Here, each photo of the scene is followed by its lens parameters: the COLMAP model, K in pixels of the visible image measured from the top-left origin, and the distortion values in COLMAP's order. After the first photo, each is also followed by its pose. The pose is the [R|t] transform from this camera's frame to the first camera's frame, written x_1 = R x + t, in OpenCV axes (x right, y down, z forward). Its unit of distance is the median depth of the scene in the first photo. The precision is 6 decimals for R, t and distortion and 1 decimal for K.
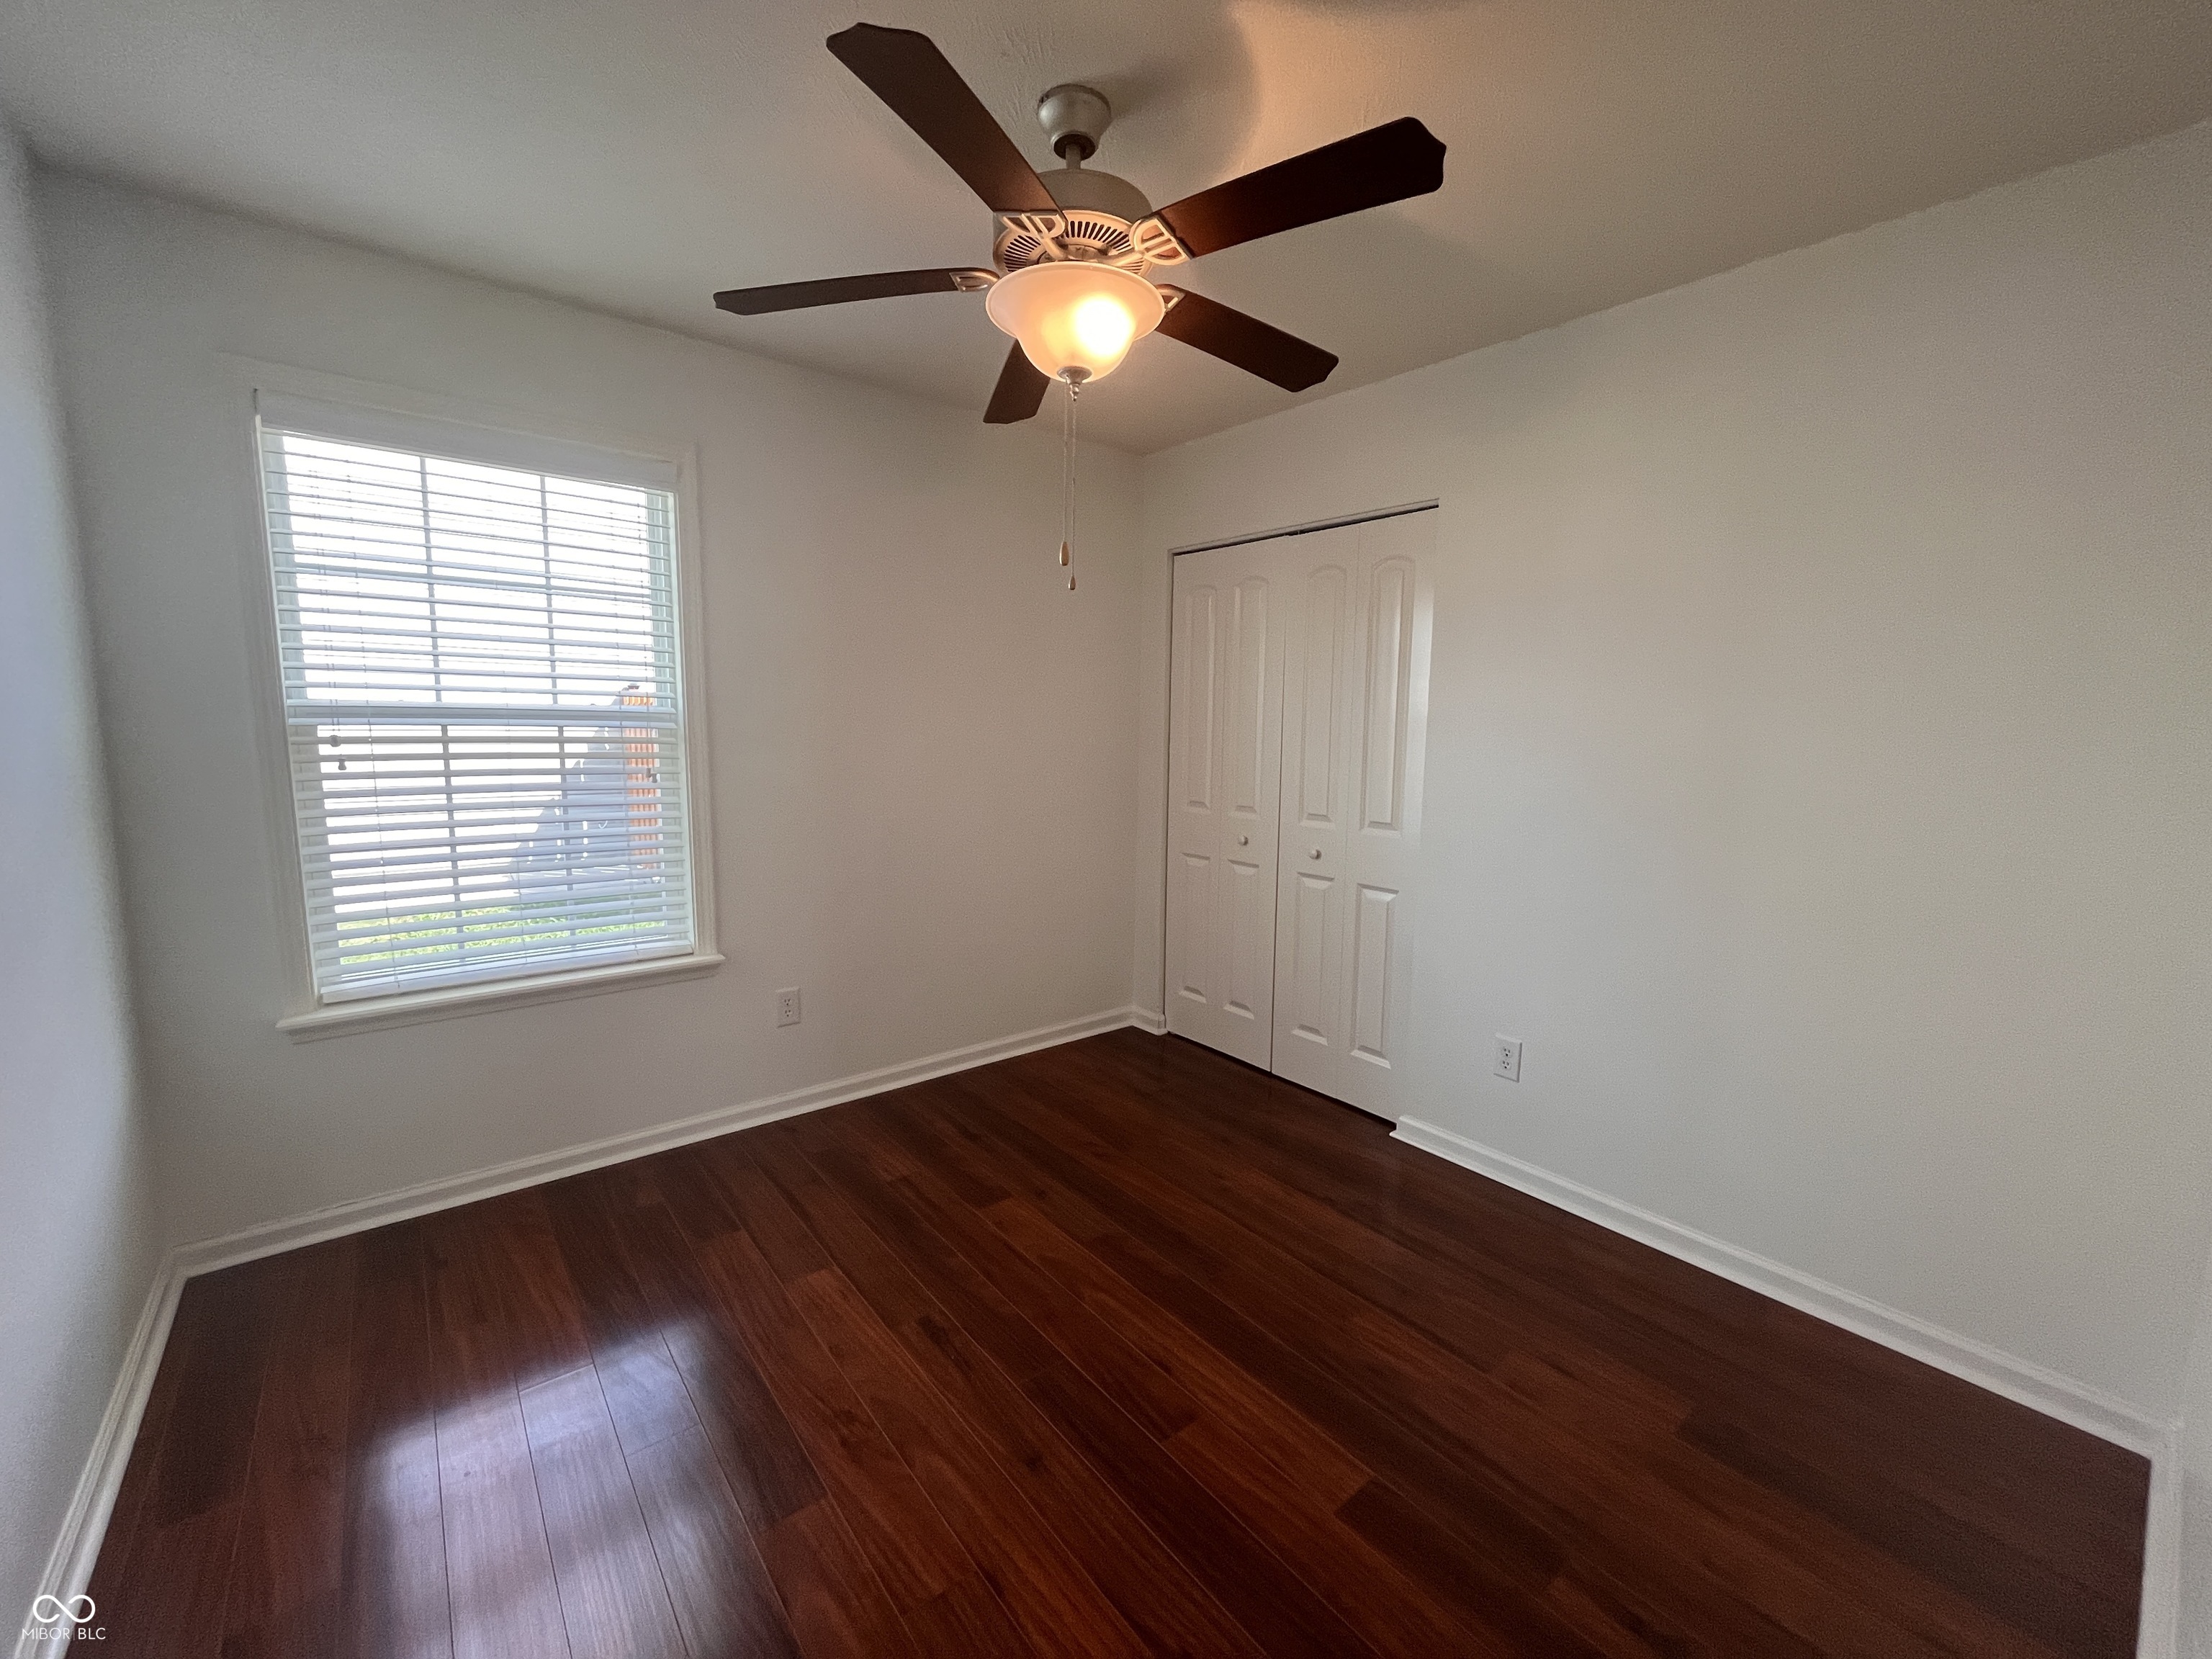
lens RADIAL K [[889.9, 0, 1106.0], [0, 889.9, 829.5], [0, 0, 1]] dist [-0.000345, -0.000076]
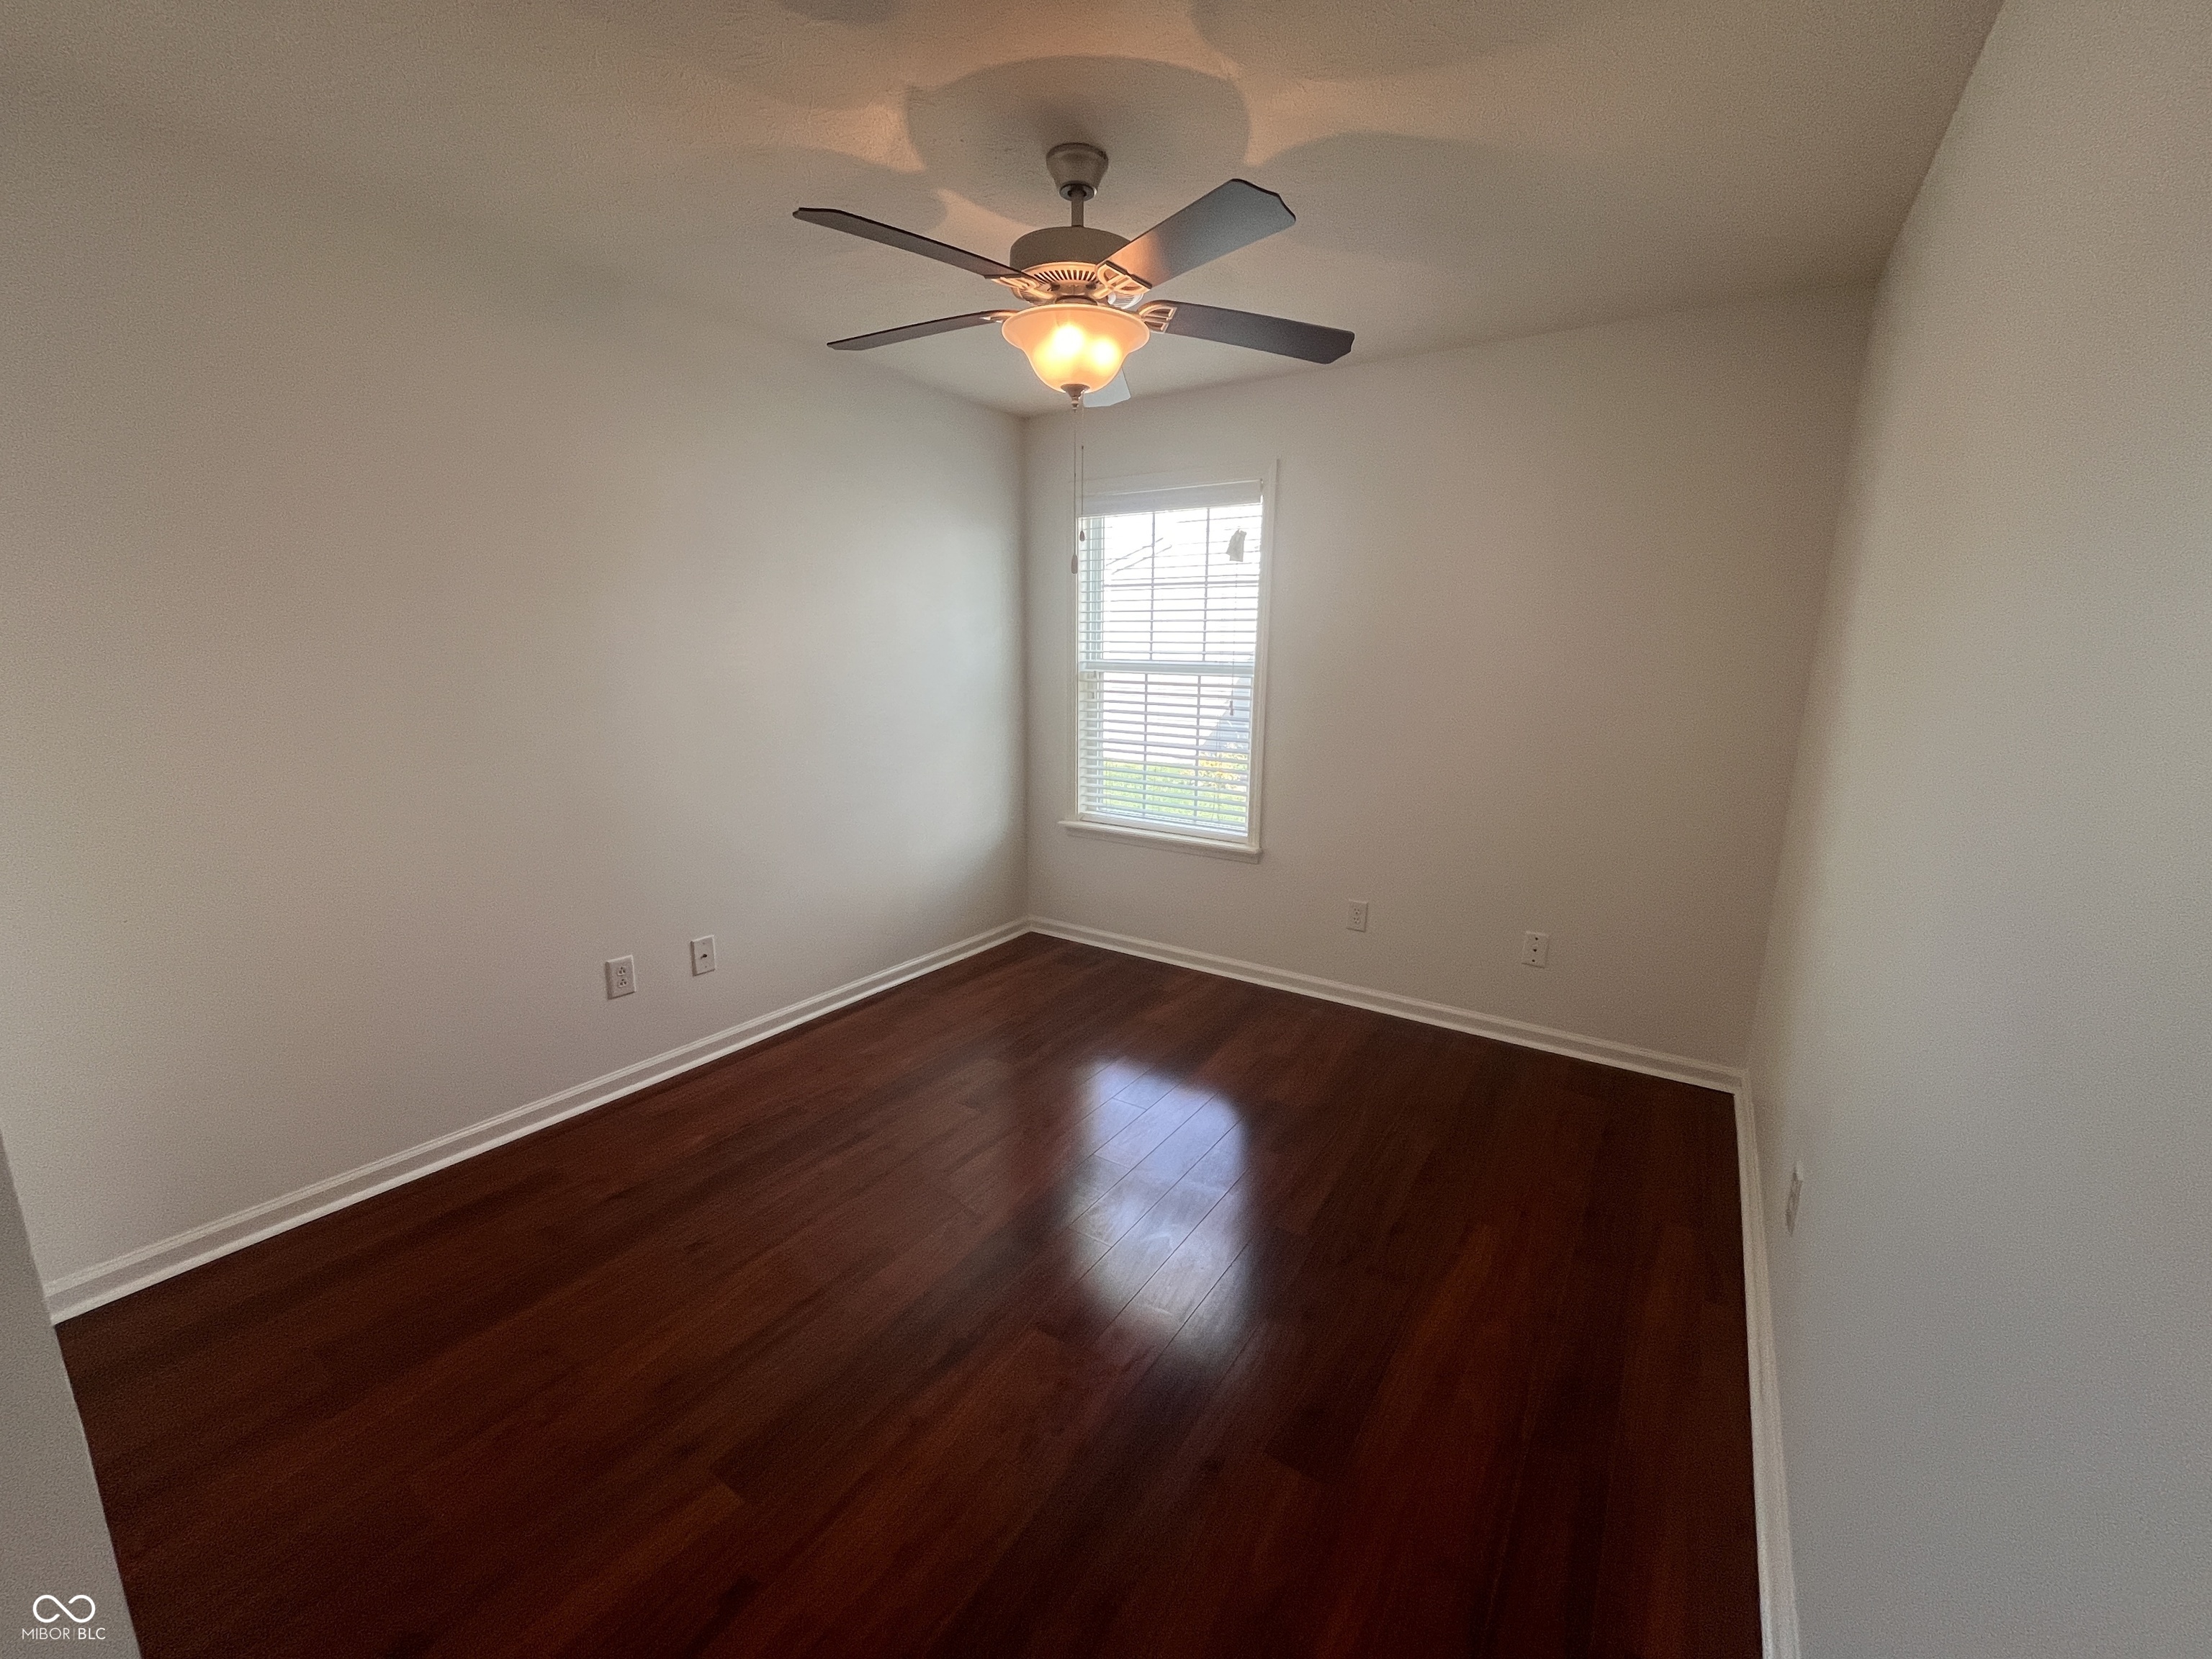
lens RADIAL K [[889.9, 0, 1106.0], [0, 889.9, 829.5], [0, 0, 1]] dist [-0.000345, -0.000076]
pose [[0.289574, 0.175884, -0.940857, 0.875156], [-0.125468, 0.981465, 0.144859, -0.062100], [0.948897, 0.076100, 0.306275, 0.425150]]
